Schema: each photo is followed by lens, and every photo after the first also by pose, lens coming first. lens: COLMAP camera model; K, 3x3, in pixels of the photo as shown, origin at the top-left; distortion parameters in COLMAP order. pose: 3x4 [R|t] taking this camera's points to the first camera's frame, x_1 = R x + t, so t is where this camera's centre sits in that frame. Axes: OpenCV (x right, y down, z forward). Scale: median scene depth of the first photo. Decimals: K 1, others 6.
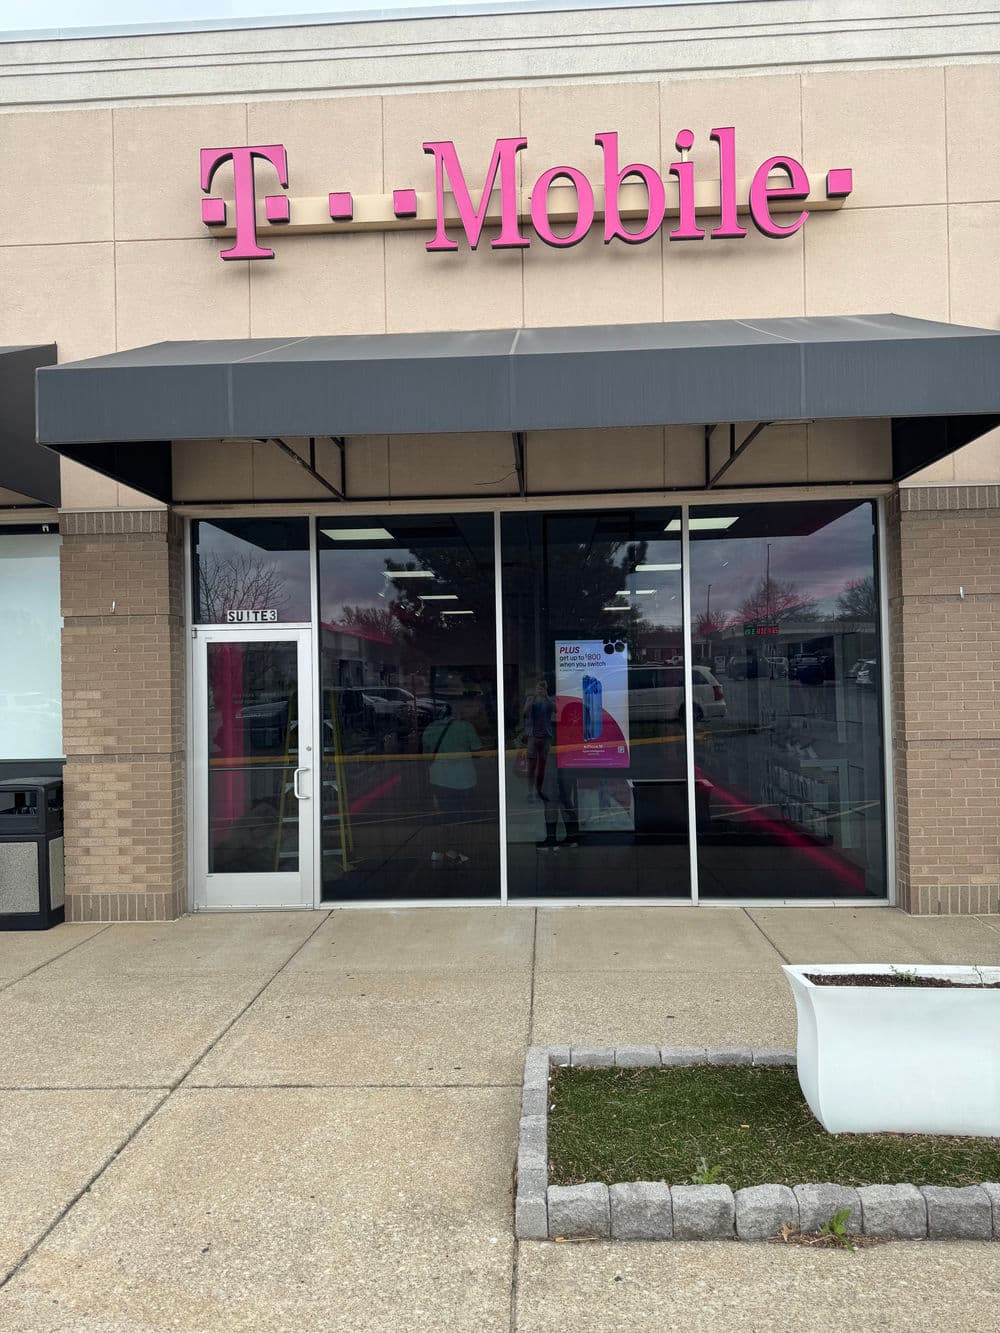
lens RADIAL K [[914.5, 0, 500.0], [0, 914.5, 666.5], [0, 0, 1]] dist [0.046447, -0.000233]
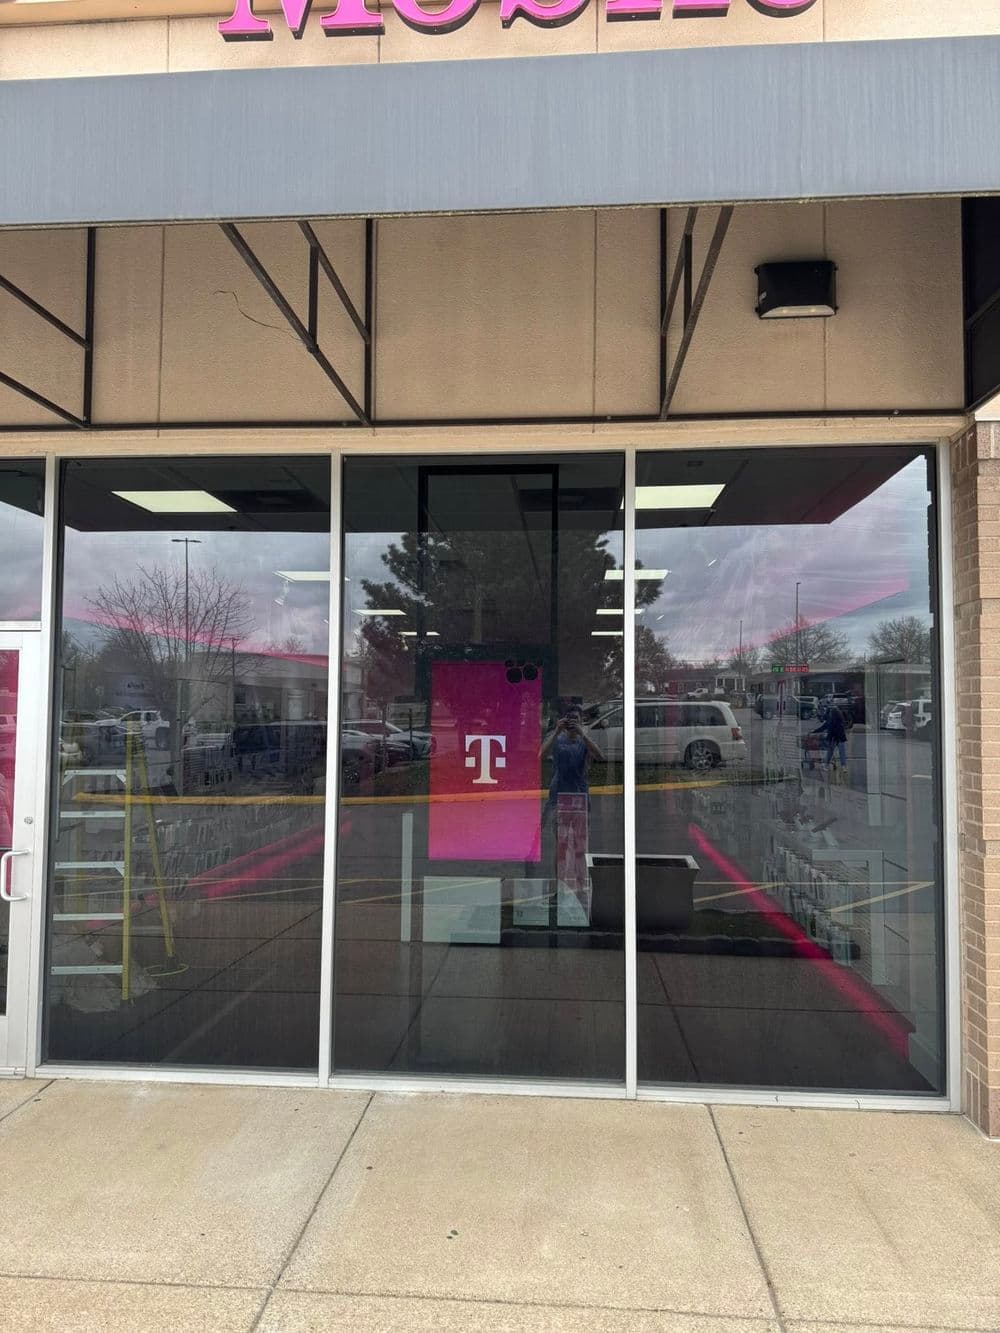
lens RADIAL K [[933.4, 0, 500.0], [0, 933.4, 666.5], [0, 0, 1]] dist [0.009274, 0.001244]
pose [[0.999379, 0.025614, -0.024200, 0.126790], [-0.026411, 0.999100, -0.033195, -0.003110], [0.023328, 0.033813, 0.999156, 0.349987]]
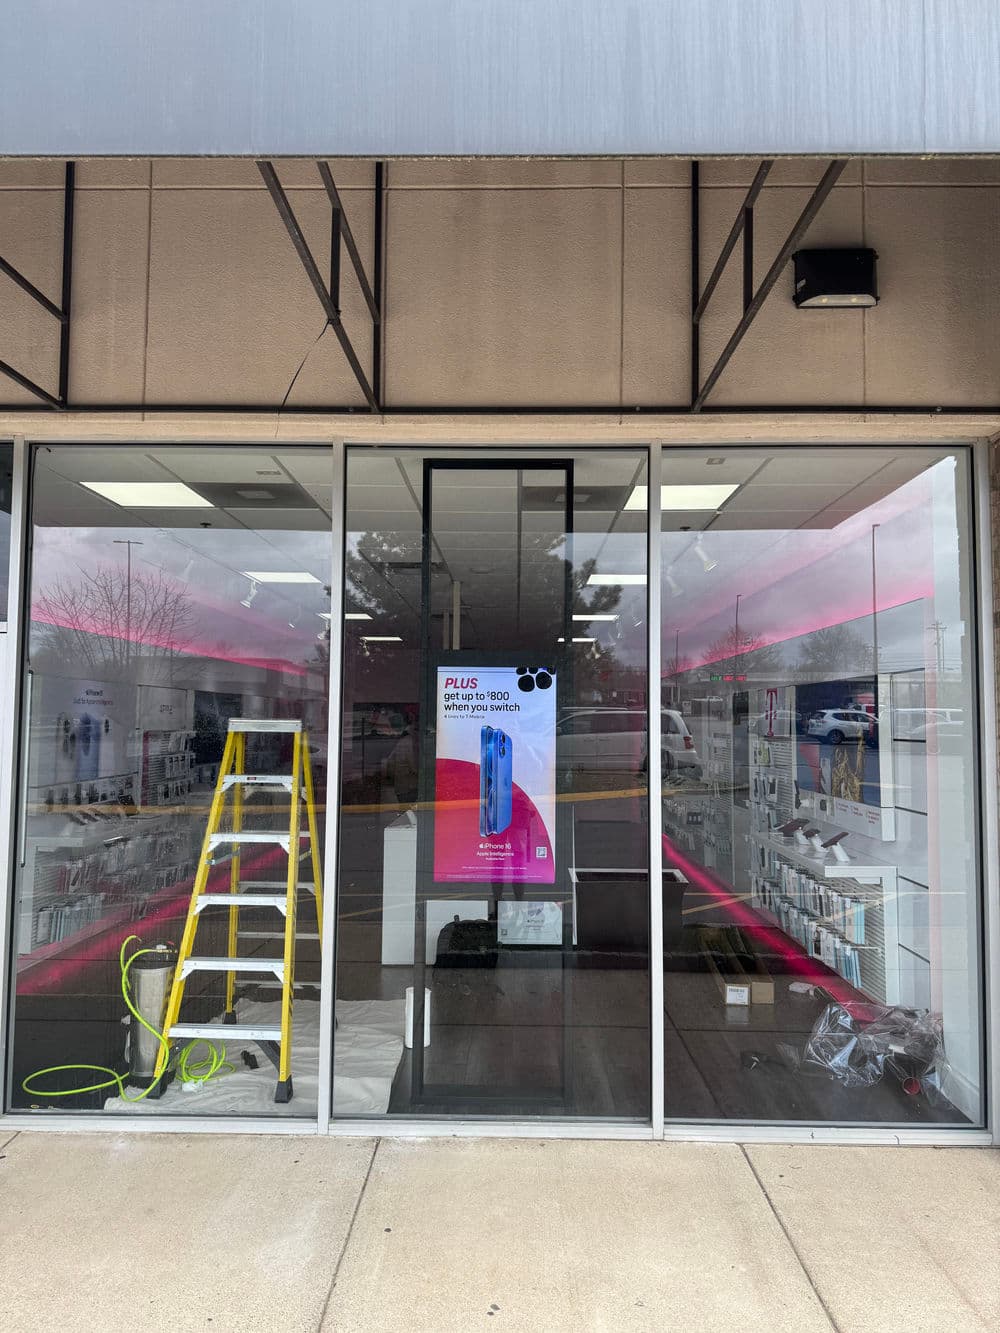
lens RADIAL K [[935.5, 0, 500.0], [0, 935.5, 666.5], [0, 0, 1]] dist [0.008238, 0.000924]
pose [[0.998924, 0.030498, 0.034951, 0.081773], [-0.029028, 0.998703, -0.041822, -0.004085], [-0.036181, 0.040762, 0.998514, 0.392460]]
